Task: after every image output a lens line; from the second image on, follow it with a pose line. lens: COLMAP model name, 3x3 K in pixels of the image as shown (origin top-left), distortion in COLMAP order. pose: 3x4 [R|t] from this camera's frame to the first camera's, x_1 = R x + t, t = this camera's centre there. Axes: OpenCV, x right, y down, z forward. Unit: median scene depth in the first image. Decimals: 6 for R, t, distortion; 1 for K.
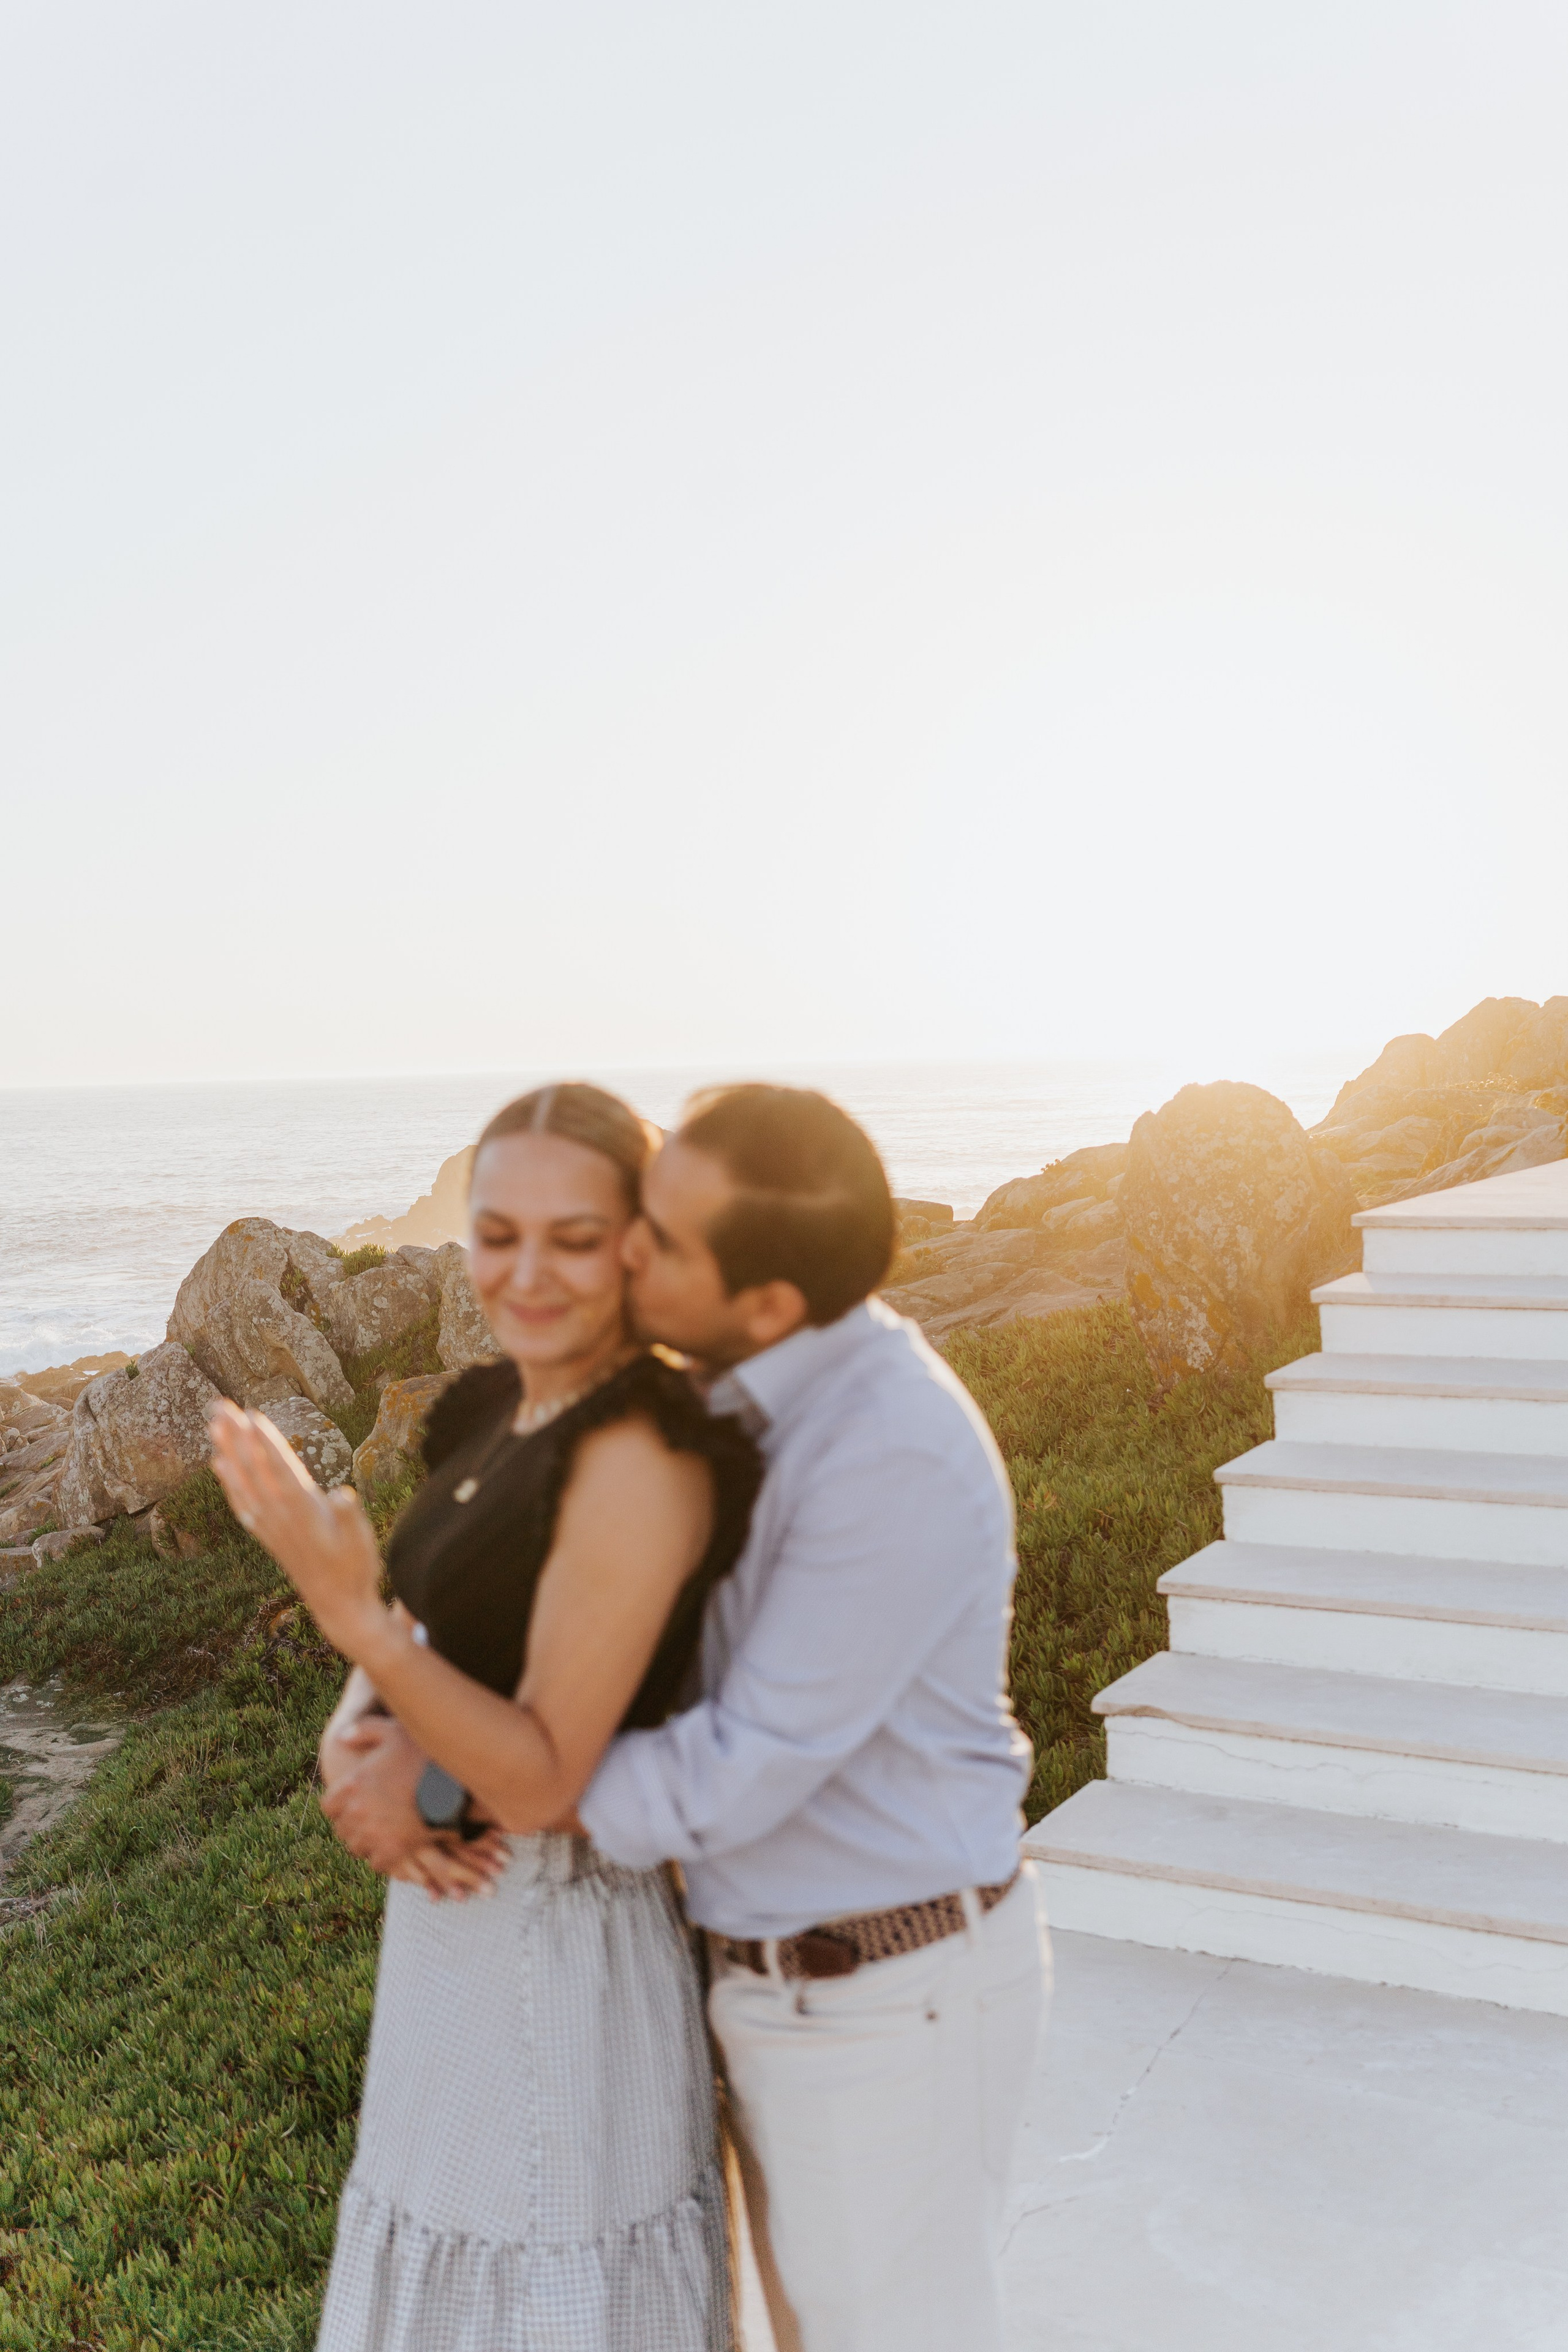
lens RADIAL K [[2348.1, 0, 733.6], [0, 2348.1, 1205.8], [0, 0, 1]] dist [0.010381, 0.000000]
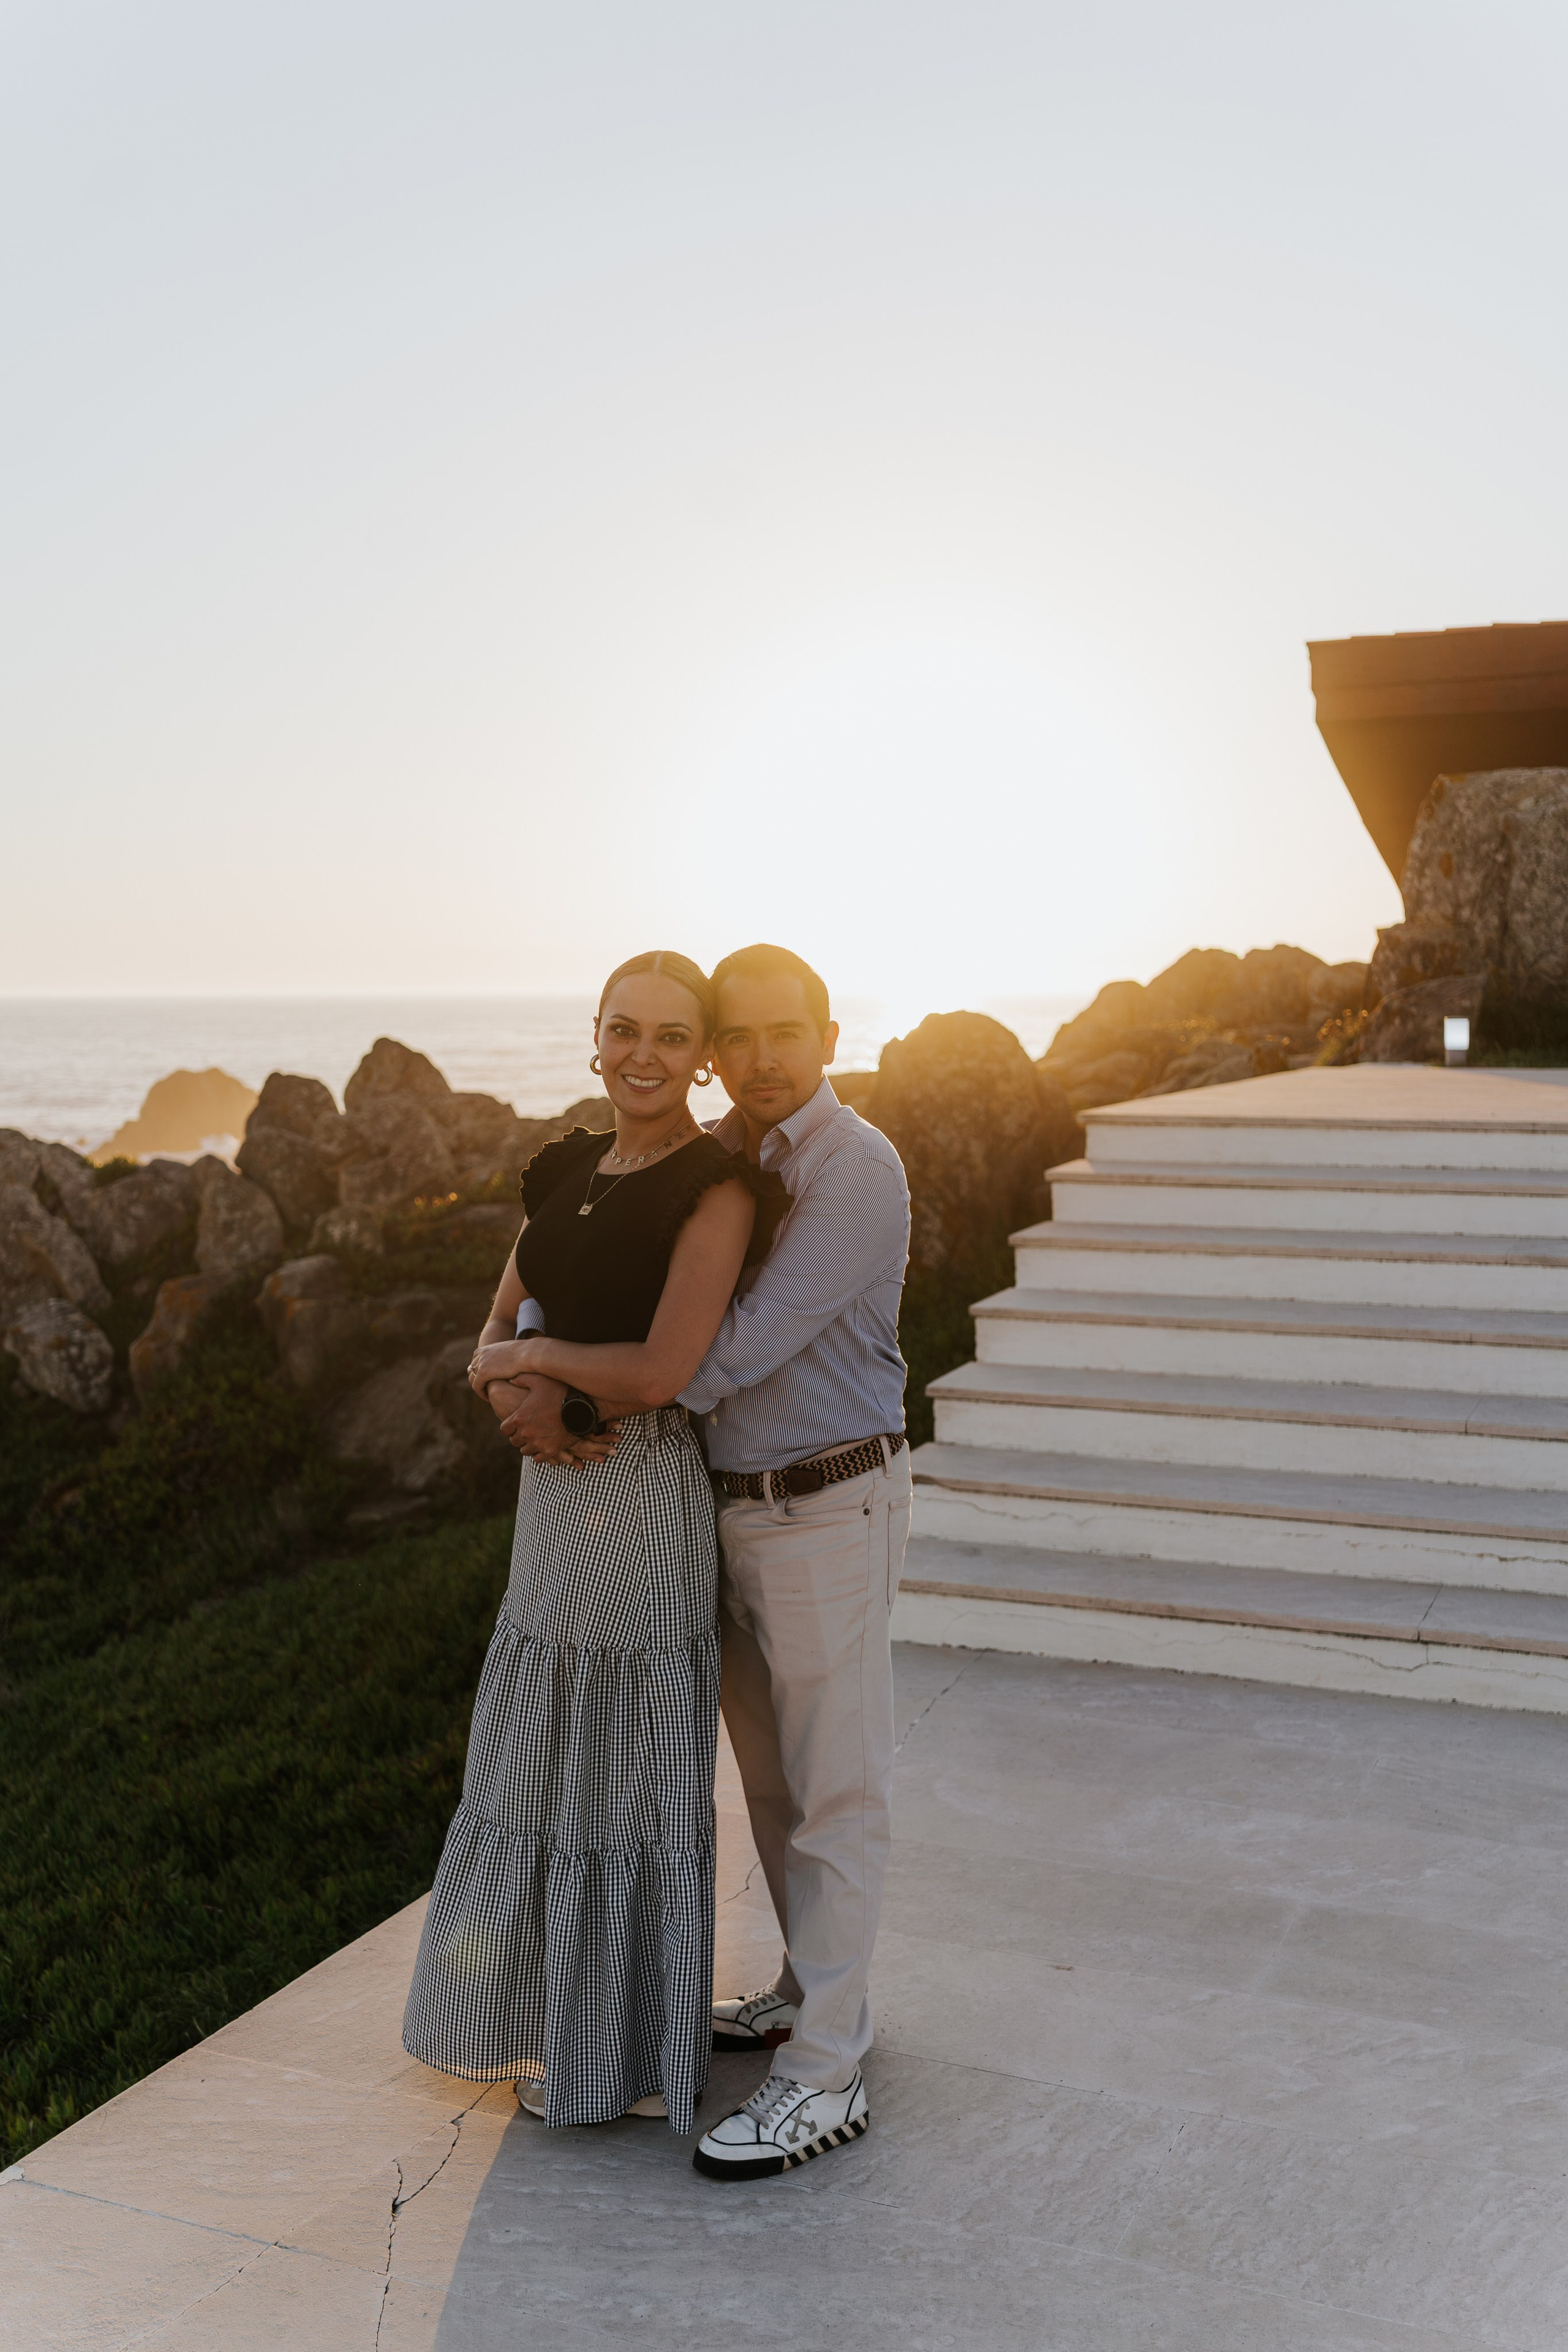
lens RADIAL K [[2348.1, 0, 772.3], [0, 2348.1, 1200.5], [0, 0, 1]] dist [0.010381, 0.000000]
pose [[0.990061, 0.019362, 0.139301, -0.066223], [-0.022712, 0.999489, 0.022496, 0.025149], [-0.138795, -0.025436, 0.989994, -0.200225]]
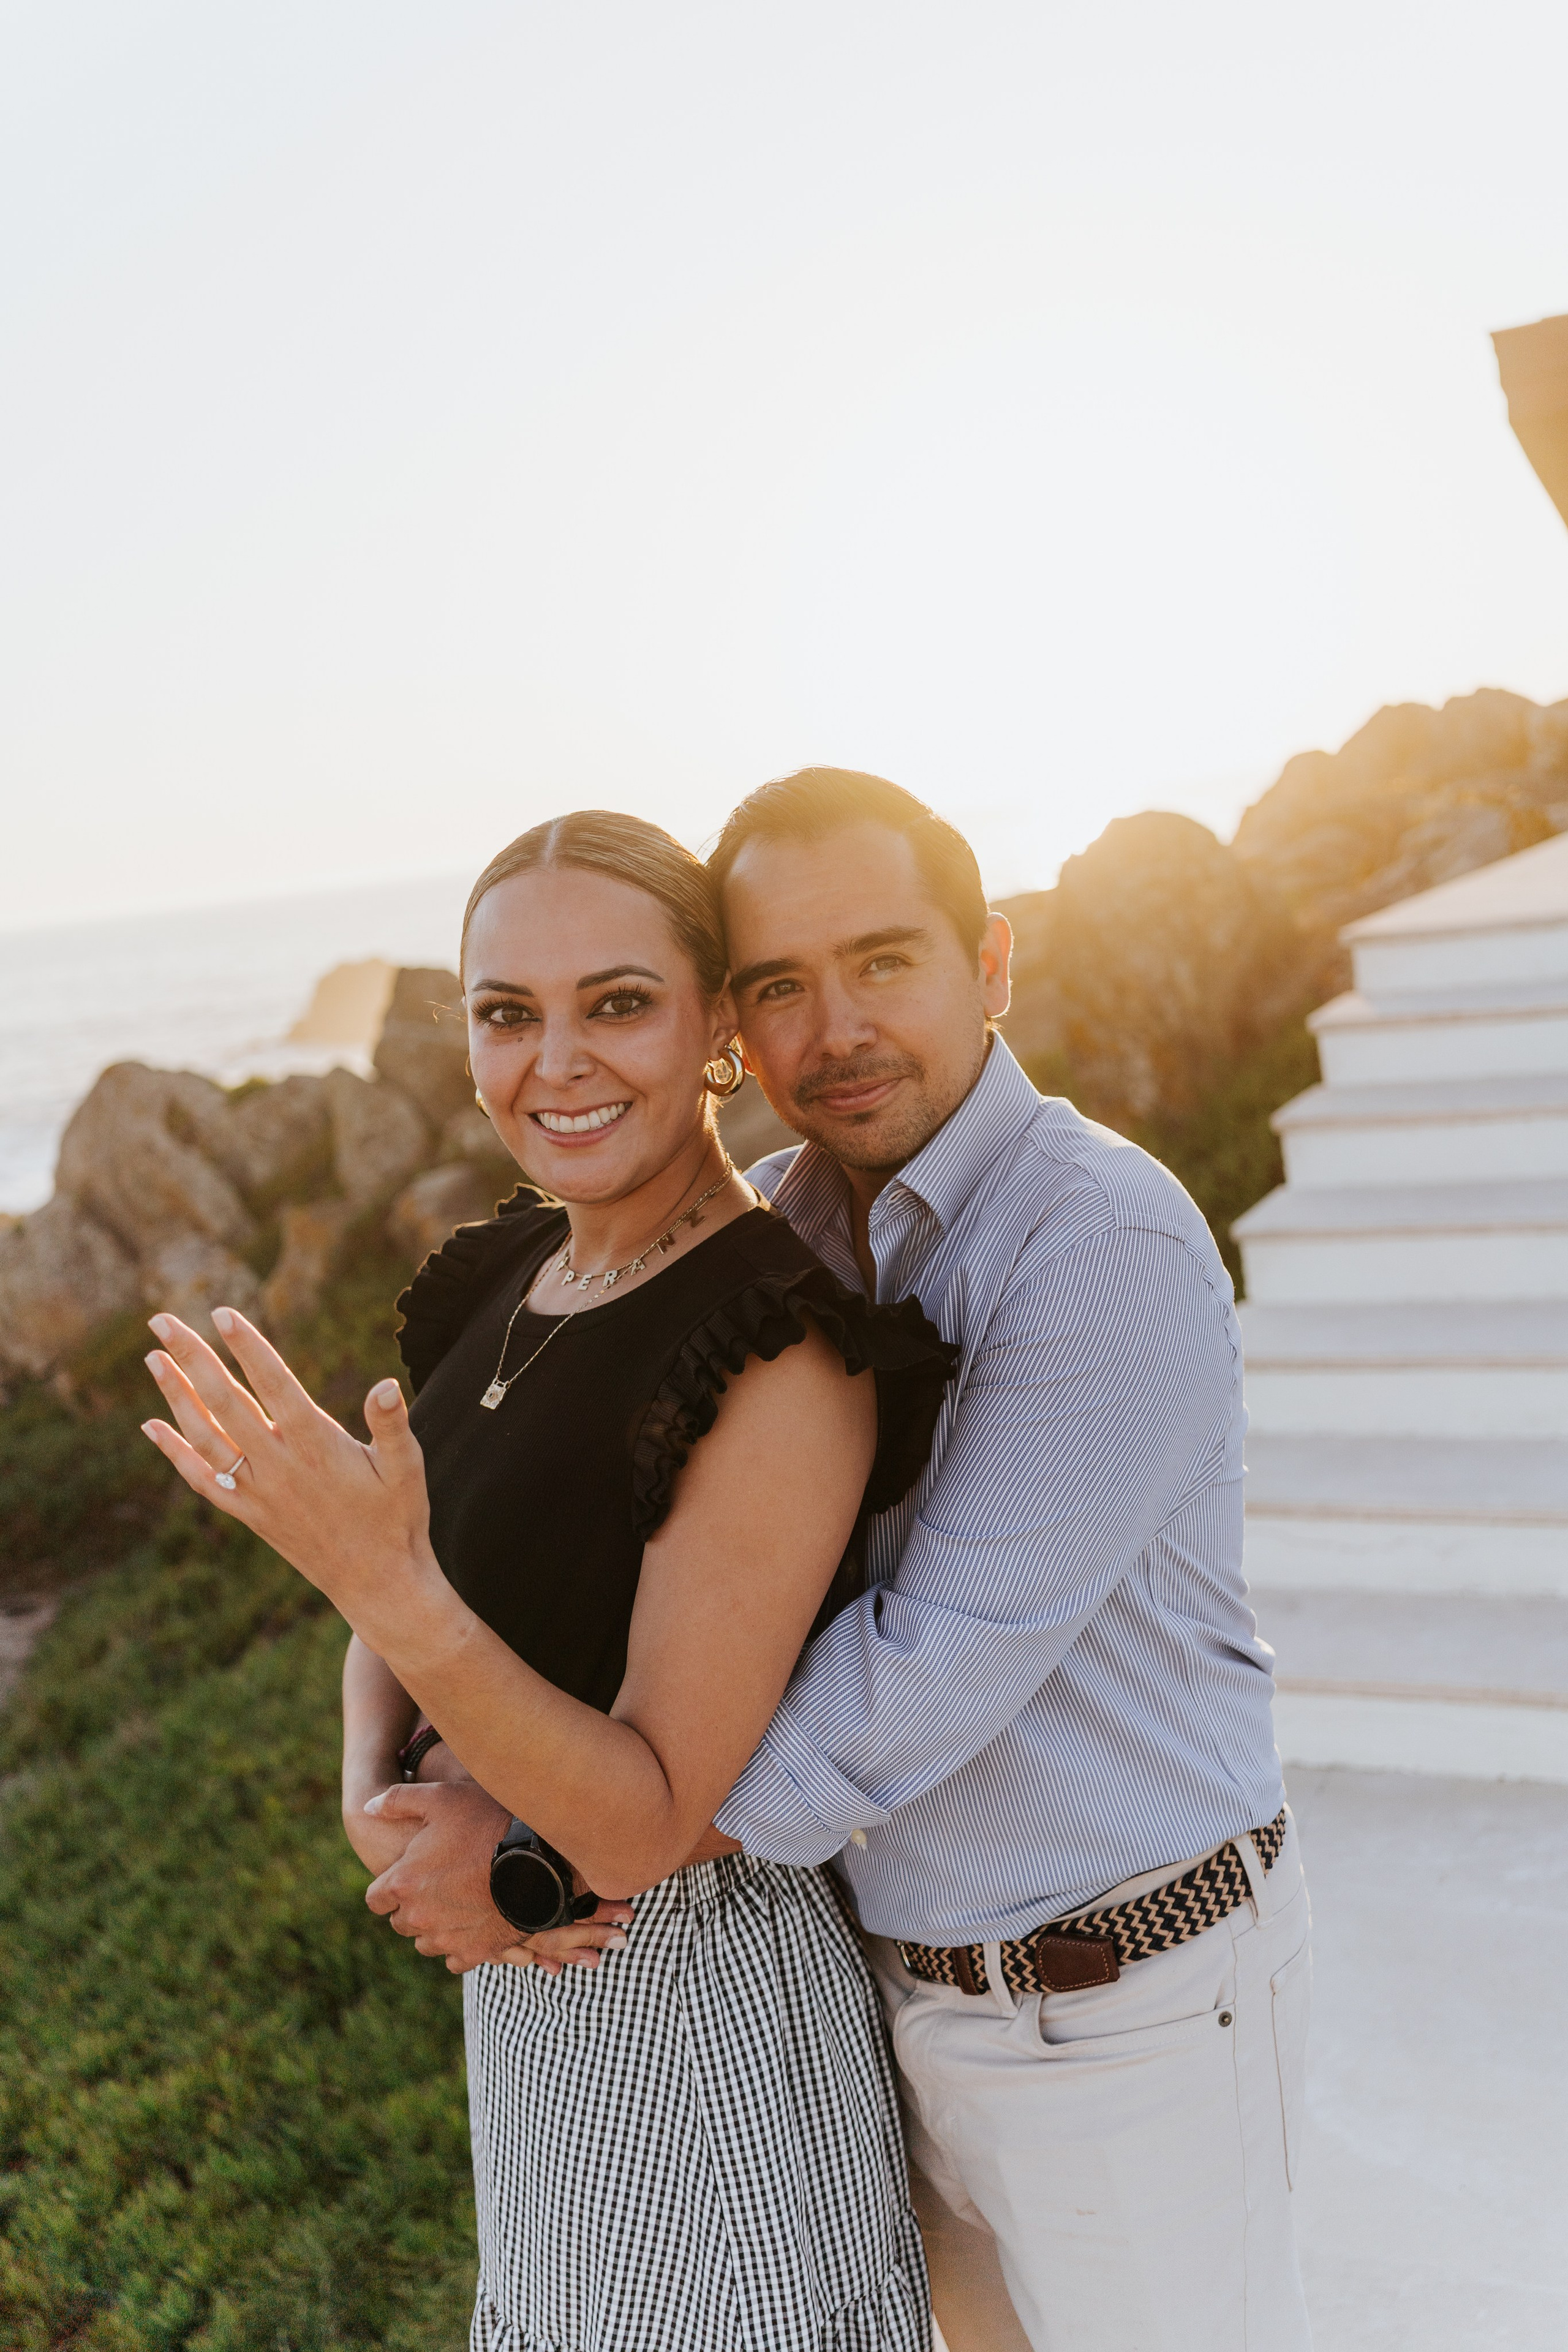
lens RADIAL K [[2348.1, 0, 778.2], [0, 2348.1, 1203.4], [0, 0, 1]] dist [0.010381, 0.000000]
pose [[0.992988, -0.101911, 0.059909, -0.021579], [0.096101, 0.991022, 0.092946, 0.003027], [-0.068844, -0.086537, 0.993867, 0.093217]]
